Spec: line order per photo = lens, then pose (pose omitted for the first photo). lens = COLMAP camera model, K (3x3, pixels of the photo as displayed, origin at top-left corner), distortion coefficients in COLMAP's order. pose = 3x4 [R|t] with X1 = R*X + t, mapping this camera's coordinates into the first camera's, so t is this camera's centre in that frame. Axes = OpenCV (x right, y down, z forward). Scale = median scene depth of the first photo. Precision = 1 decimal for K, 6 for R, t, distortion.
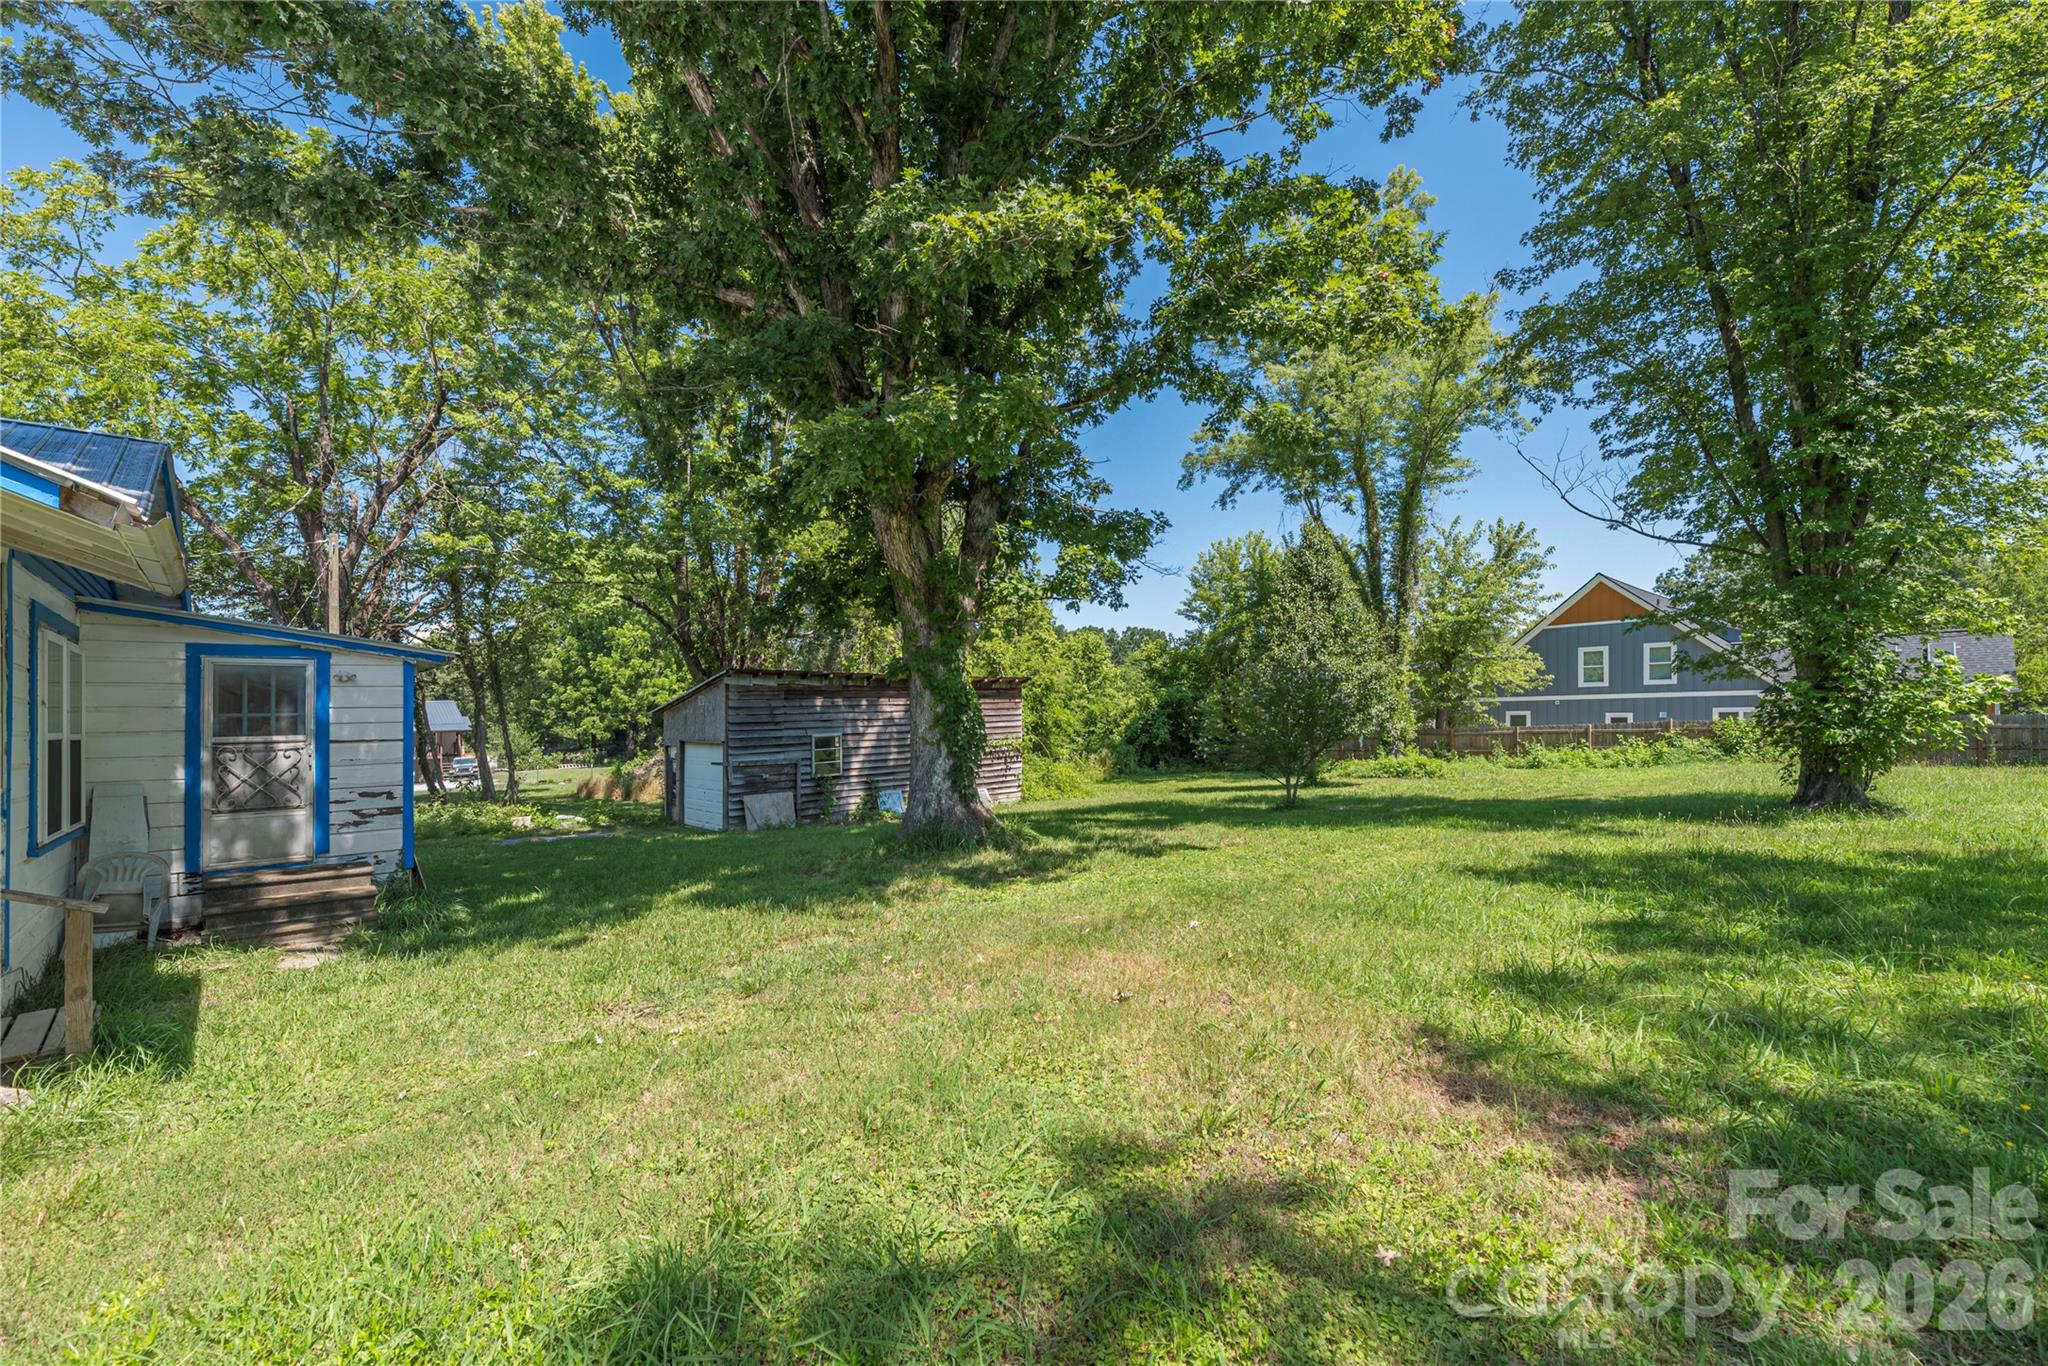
lens RADIAL K [[839.0, 0, 1038.7], [0, 839.0, 685.5], [0, 0, 1]] dist [-0.001874, 0.000093]
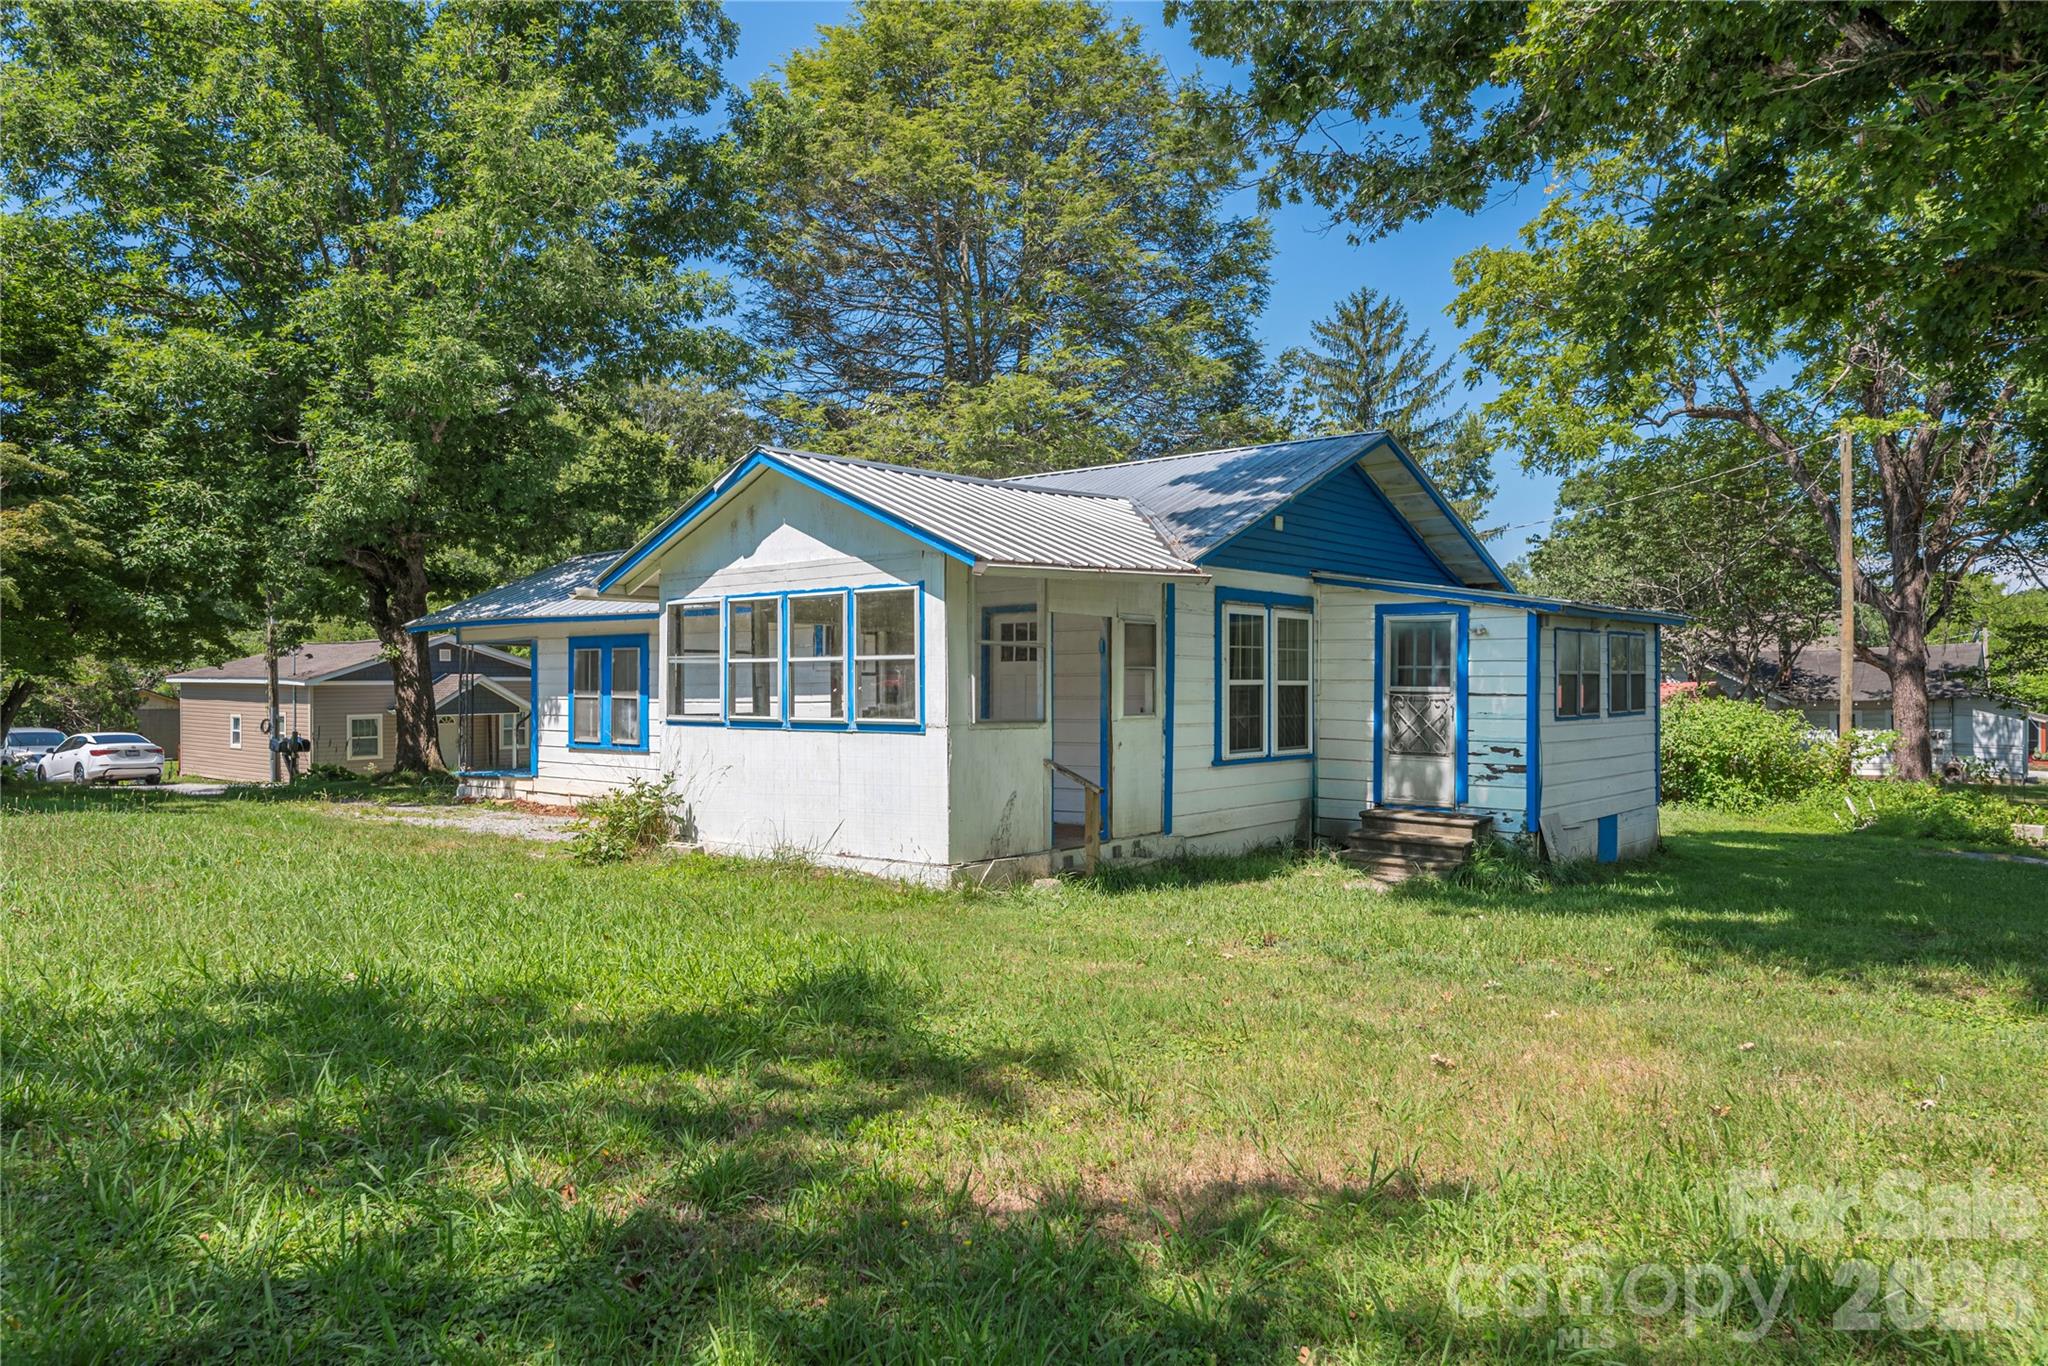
lens RADIAL K [[1326.4, 0, 1032.4], [0, 1326.4, 684.5], [0, 0, 1]] dist [-0.002851, -0.000054]
pose [[0.126053, 0.022373, -0.991771, 0.697997], [0.029061, 0.999233, 0.026235, -0.002448], [0.991598, -0.032129, 0.125306, 0.283286]]
